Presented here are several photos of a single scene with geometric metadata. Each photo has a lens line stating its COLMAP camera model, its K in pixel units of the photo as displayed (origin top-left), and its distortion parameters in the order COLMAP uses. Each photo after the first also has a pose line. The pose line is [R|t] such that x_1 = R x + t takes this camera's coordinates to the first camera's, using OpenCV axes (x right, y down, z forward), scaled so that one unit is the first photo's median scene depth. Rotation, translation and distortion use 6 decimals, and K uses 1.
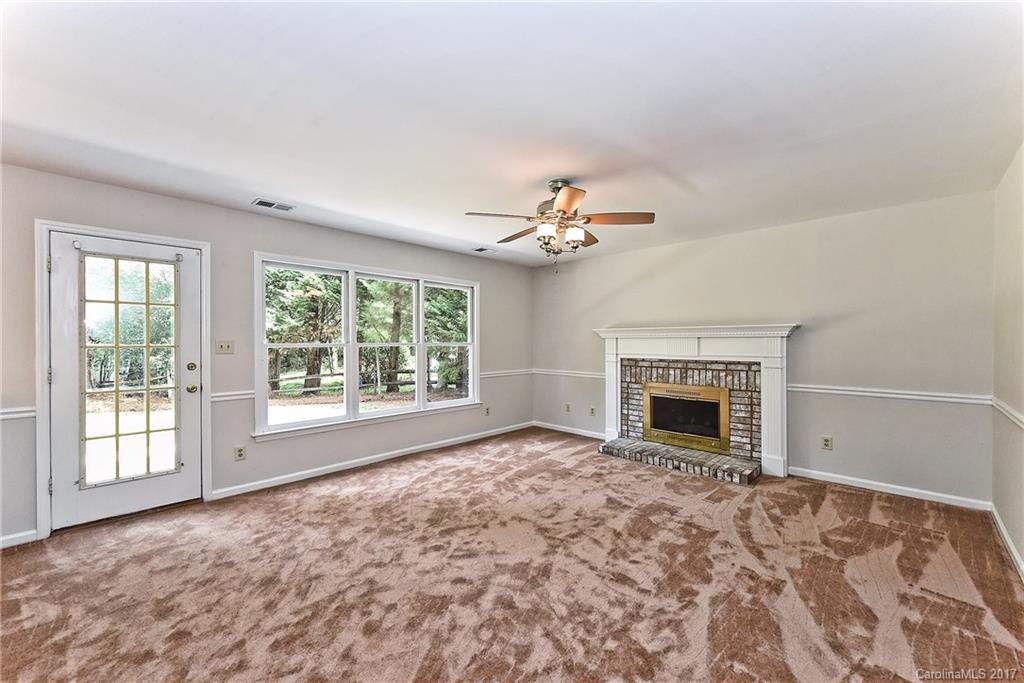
lens RADIAL K [[417.7, 0, 506.8], [0, 417.7, 342.1], [0, 0, 1]] dist [0.000173, 0.000688]
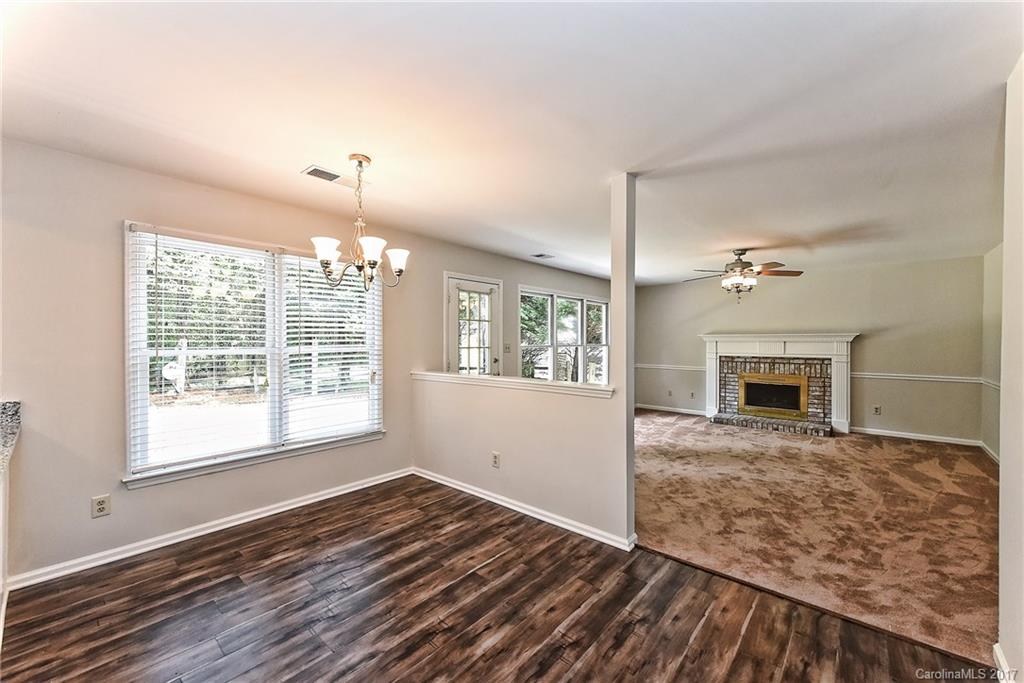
lens RADIAL K [[417.7, 0, 508.2], [0, 417.7, 340.4], [0, 0, 1]] dist [0.000173, 0.000688]
pose [[0.998690, 0.002731, 0.051094, -0.606099], [-0.002652, 0.999995, -0.001619, -0.010206], [-0.051098, 0.001481, 0.998693, -0.426023]]
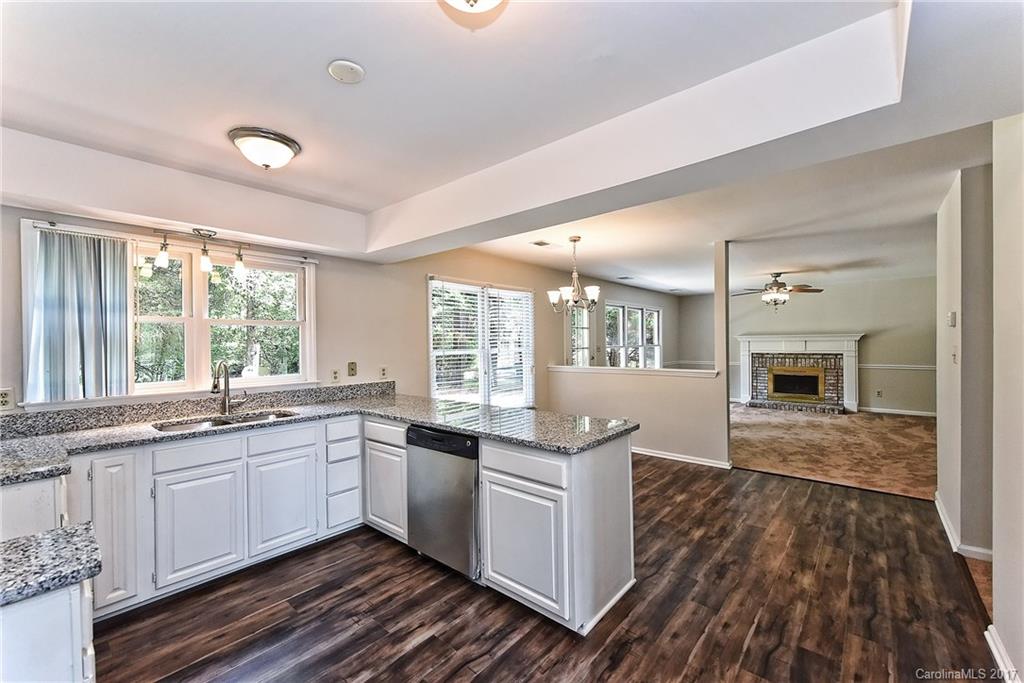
lens RADIAL K [[432.7, 0, 511.3], [0, 432.7, 341.9], [0, 0, 1]] dist [0.008389, -0.001554]
pose [[0.997510, -0.010306, 0.069765, -1.002827], [0.010584, 0.999937, -0.003607, -0.013409], [-0.069723, 0.004336, 0.997557, -0.844404]]
